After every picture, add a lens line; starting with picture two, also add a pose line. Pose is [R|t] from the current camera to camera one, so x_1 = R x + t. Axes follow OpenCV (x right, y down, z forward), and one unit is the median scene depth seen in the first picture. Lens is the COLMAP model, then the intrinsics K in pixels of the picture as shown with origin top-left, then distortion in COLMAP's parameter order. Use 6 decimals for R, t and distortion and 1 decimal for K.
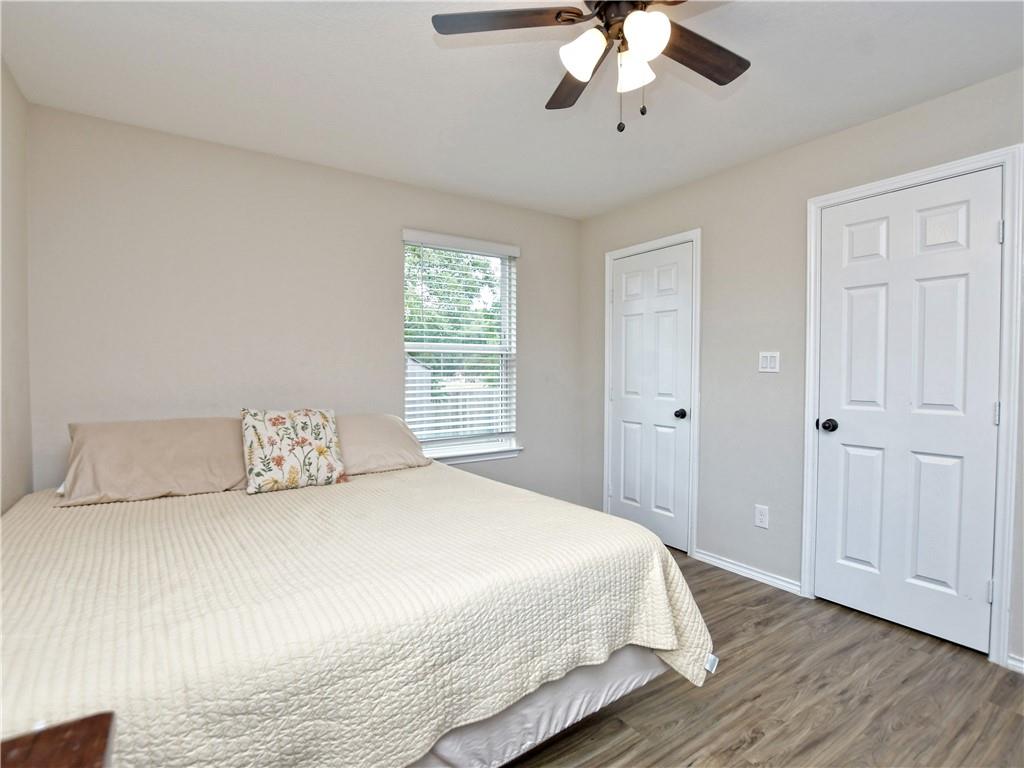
lens RADIAL K [[508.7, 0, 503.3], [0, 508.7, 387.0], [0, 0, 1]] dist [-0.026337, 0.000574]
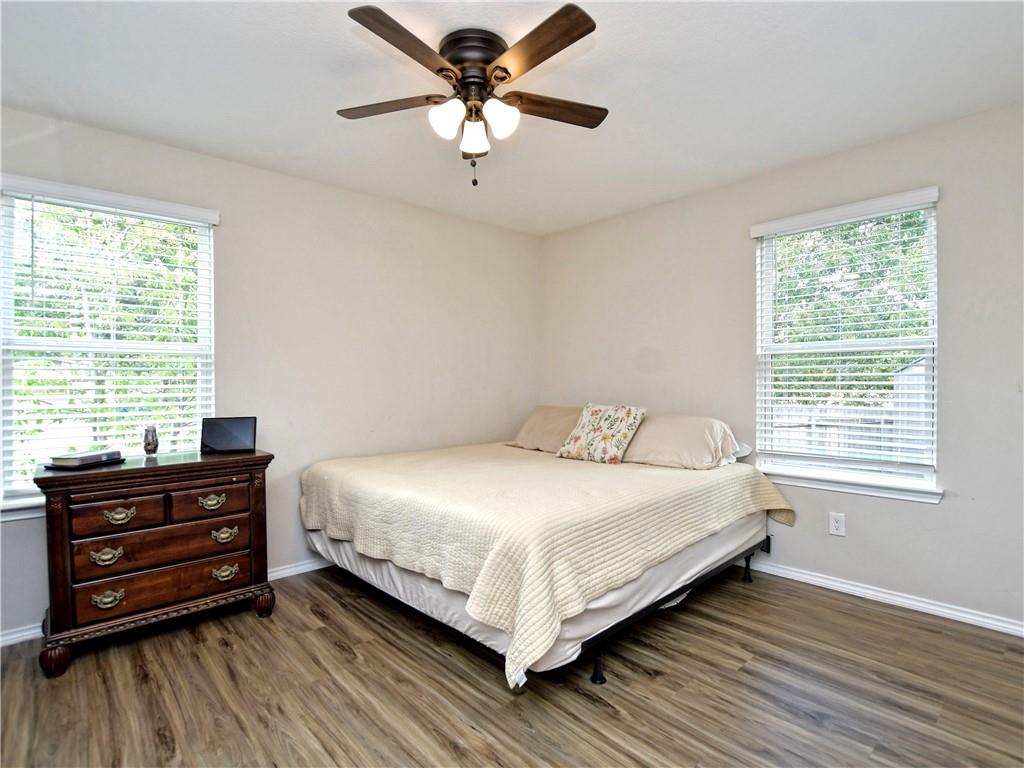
lens RADIAL K [[508.7, 0, 503.3], [0, 508.7, 387.0], [0, 0, 1]] dist [-0.026337, 0.000574]
pose [[0.141575, 0.007834, -0.989897, 0.970990], [-0.023817, 0.999706, 0.004505, -0.004802], [0.989641, 0.022939, 0.141720, 0.583127]]
